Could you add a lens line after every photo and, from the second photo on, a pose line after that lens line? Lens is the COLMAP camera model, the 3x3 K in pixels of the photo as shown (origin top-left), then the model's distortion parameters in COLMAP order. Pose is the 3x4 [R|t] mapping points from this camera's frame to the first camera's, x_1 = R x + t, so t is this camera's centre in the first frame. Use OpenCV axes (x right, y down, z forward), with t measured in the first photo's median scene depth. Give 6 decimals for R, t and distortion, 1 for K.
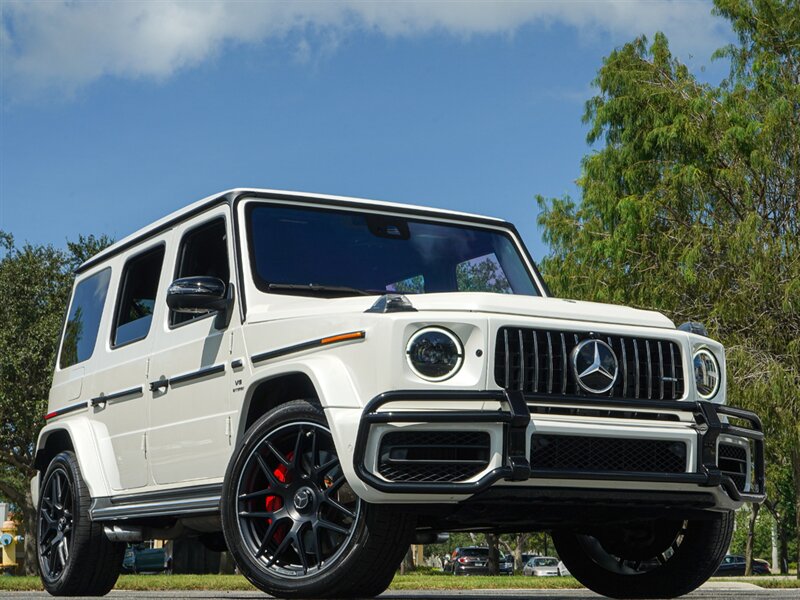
lens RADIAL K [[1691.5, 0, 397.6], [0, 1691.5, 258.0], [0, 0, 1]] dist [-0.025640, 0.064280]
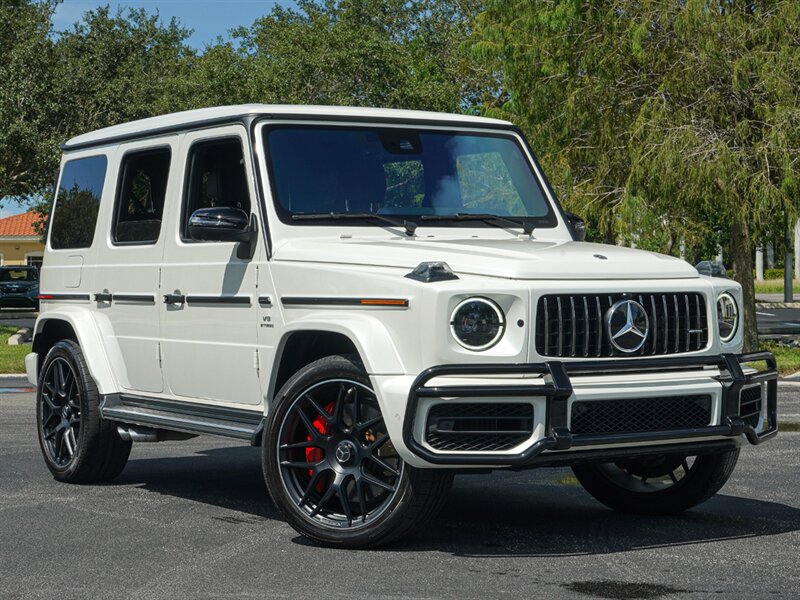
lens RADIAL K [[1747.5, 0, 400.3], [0, 1747.5, 273.3], [0, 0, 1]] dist [-0.012780, 0.394272]
pose [[0.998166, -0.009833, 0.059738, -0.083387], [-0.001199, 0.983319, 0.181884, -0.157801], [-0.060530, -0.181622, 0.981504, -0.034632]]
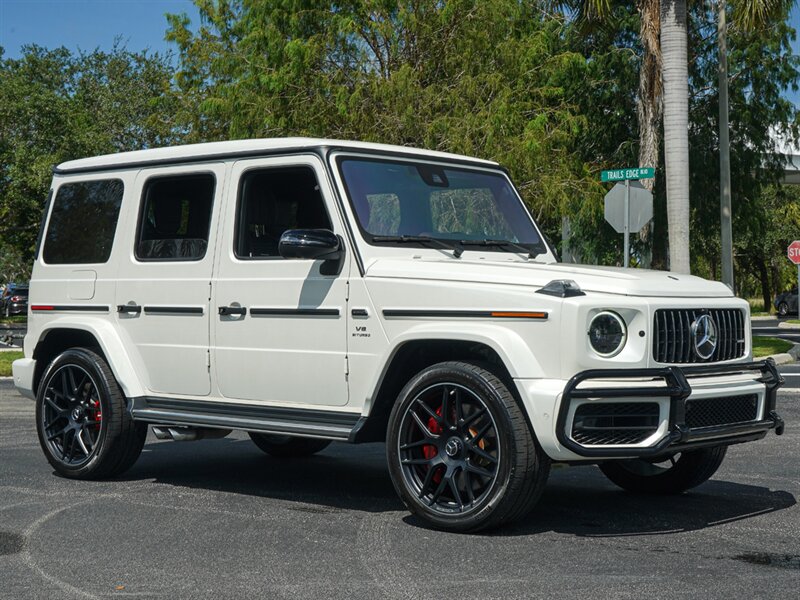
lens RADIAL K [[1402.3, 0, 418.6], [0, 1402.3, 282.0], [0, 0, 1]] dist [0.017674, 0.091499]
pose [[0.939763, 0.005173, 0.341788, -0.414862], [-0.064750, 0.984477, 0.163134, -0.124123], [-0.335638, -0.175438, 0.925510, 0.130793]]
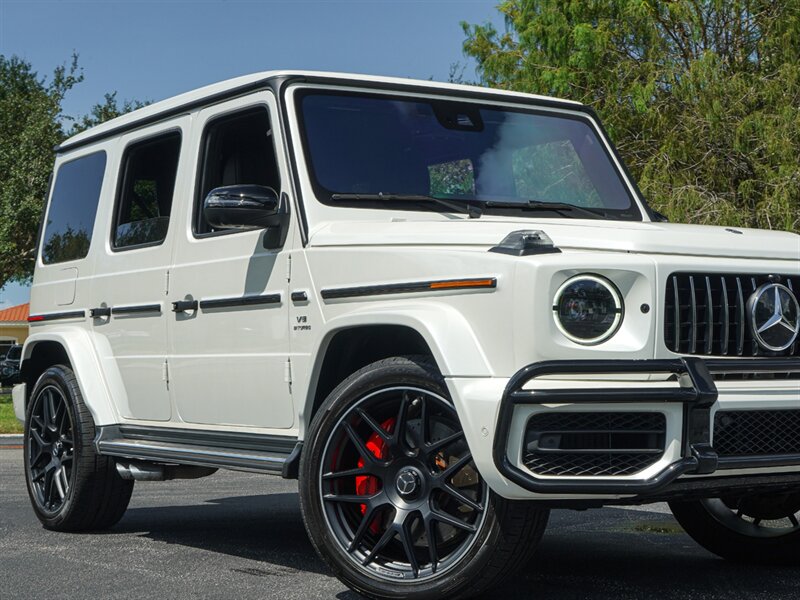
lens RADIAL K [[1587.4, 0, 390.1], [0, 1587.4, 300.4], [0, 0, 1]] dist [-0.020394, 0.088248]
pose [[0.997778, -0.007210, 0.066229, -0.111615], [-0.002464, 0.989453, 0.144832, -0.050647], [-0.066575, -0.144673, 0.987237, 0.264827]]
